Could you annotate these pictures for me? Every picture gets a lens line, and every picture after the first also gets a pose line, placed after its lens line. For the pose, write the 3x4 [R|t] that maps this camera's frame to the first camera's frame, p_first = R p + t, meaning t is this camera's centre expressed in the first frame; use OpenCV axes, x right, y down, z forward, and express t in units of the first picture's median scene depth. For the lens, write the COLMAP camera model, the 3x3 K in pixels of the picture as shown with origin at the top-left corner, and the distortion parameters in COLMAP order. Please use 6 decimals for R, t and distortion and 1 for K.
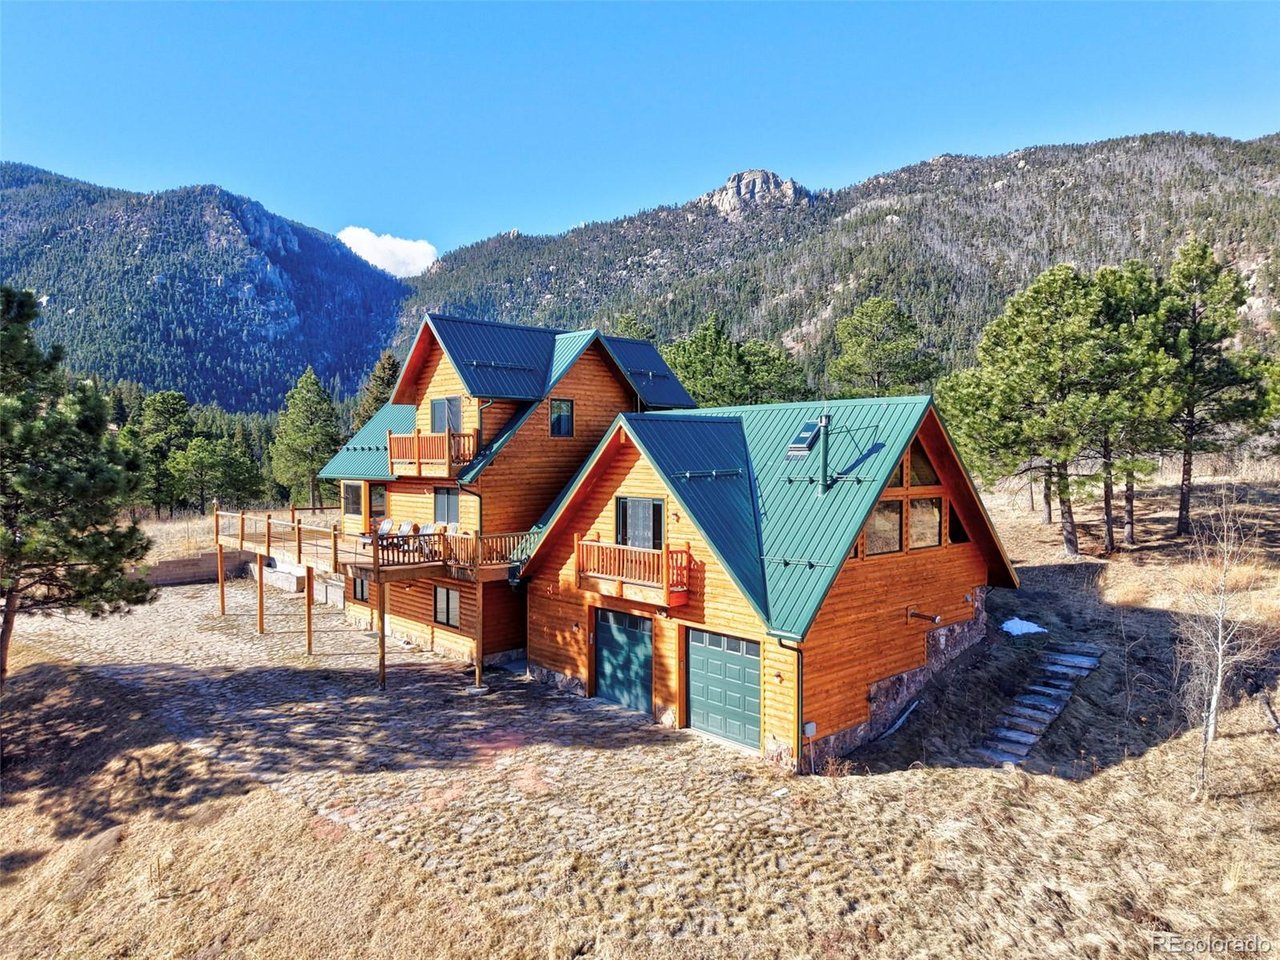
lens RADIAL K [[847.1, 0, 640.0], [0, 847.1, 480.0], [0, 0, 1]] dist [0.010568, -0.002644]
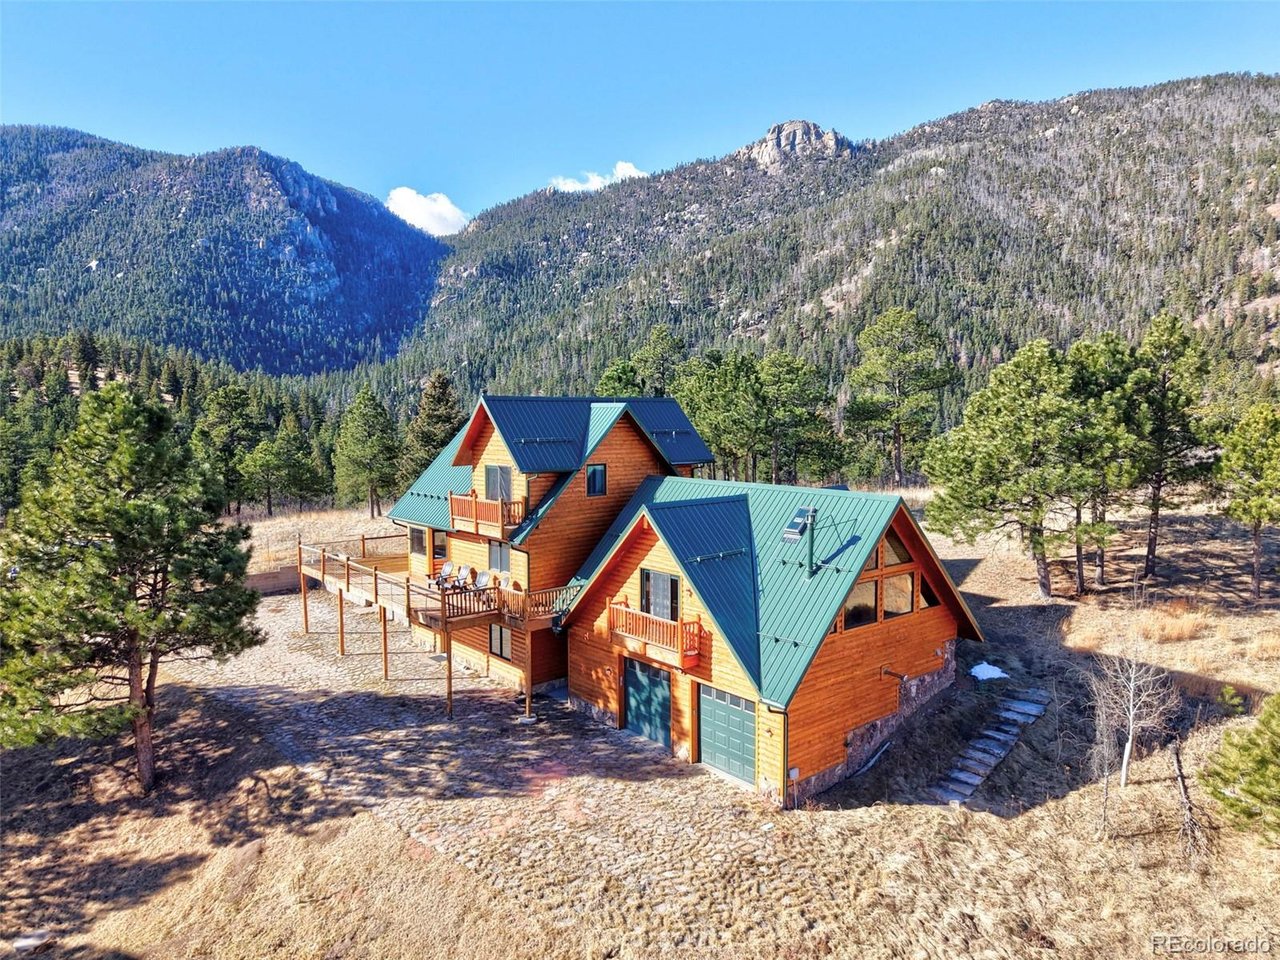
lens RADIAL K [[847.1, 0, 640.0], [0, 847.1, 480.0], [0, 0, 1]] dist [0.010568, -0.002644]
pose [[0.998999, -0.000707, -0.044732, 0.026471], [0.002929, 0.998764, 0.049614, -0.181607], [0.044641, -0.049695, 0.997766, -0.215457]]
